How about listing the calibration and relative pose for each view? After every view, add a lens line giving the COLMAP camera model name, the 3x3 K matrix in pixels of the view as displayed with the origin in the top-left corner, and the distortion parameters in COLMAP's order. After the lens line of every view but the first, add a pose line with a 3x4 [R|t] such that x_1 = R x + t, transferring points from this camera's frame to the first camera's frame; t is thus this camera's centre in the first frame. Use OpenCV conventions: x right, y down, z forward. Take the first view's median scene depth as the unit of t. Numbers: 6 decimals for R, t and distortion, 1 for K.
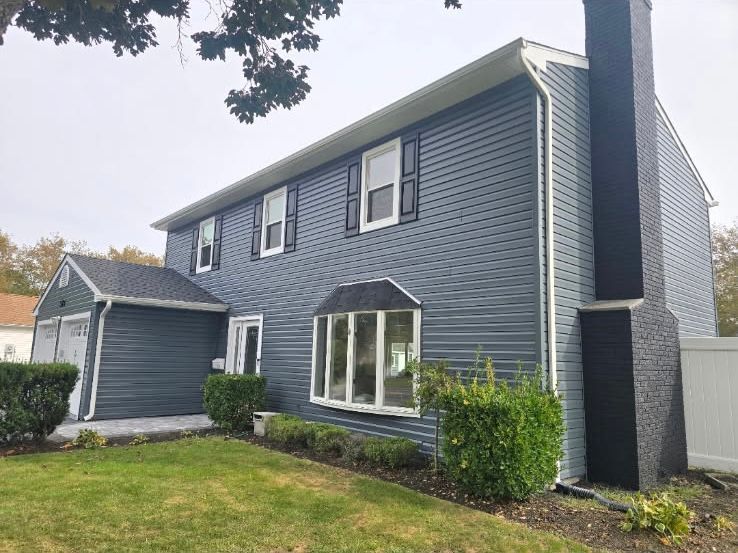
lens RADIAL K [[493.6, 0, 369.8], [0, 493.6, 286.9], [0, 0, 1]] dist [-0.006310, -0.005229]
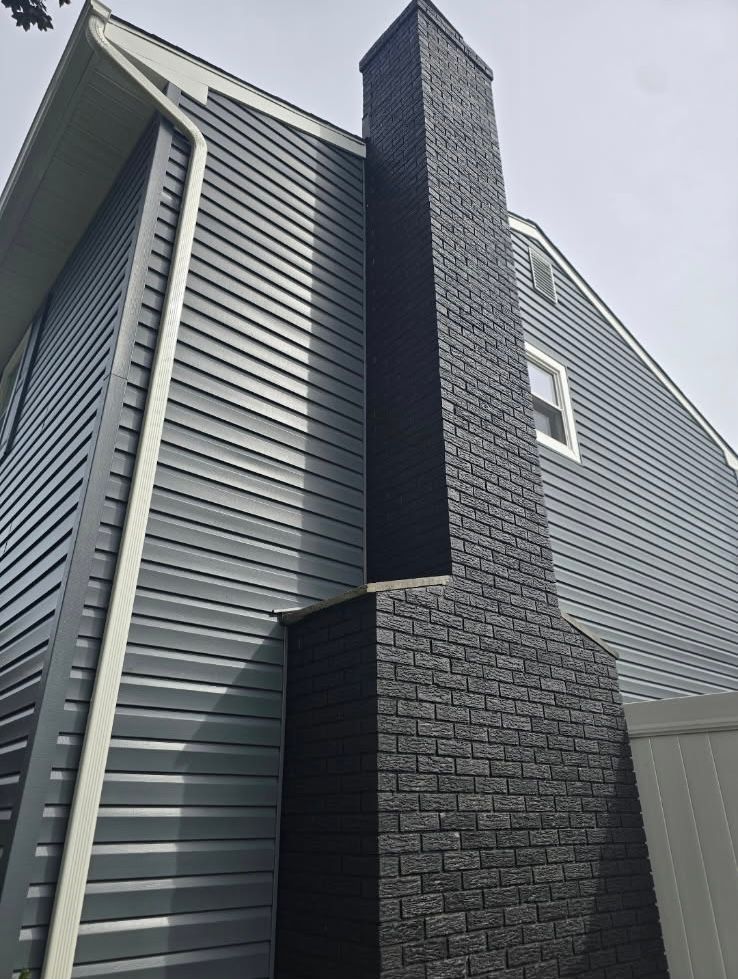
lens RADIAL K [[654.7, 0, 369.0], [0, 654.7, 489.5], [0, 0, 1]] dist [-0.006310, -0.005229]
pose [[0.999027, -0.037589, -0.023088, 0.442238], [0.028449, 0.948985, -0.314036, 0.097607], [0.033714, 0.313073, 0.949130, 0.451912]]
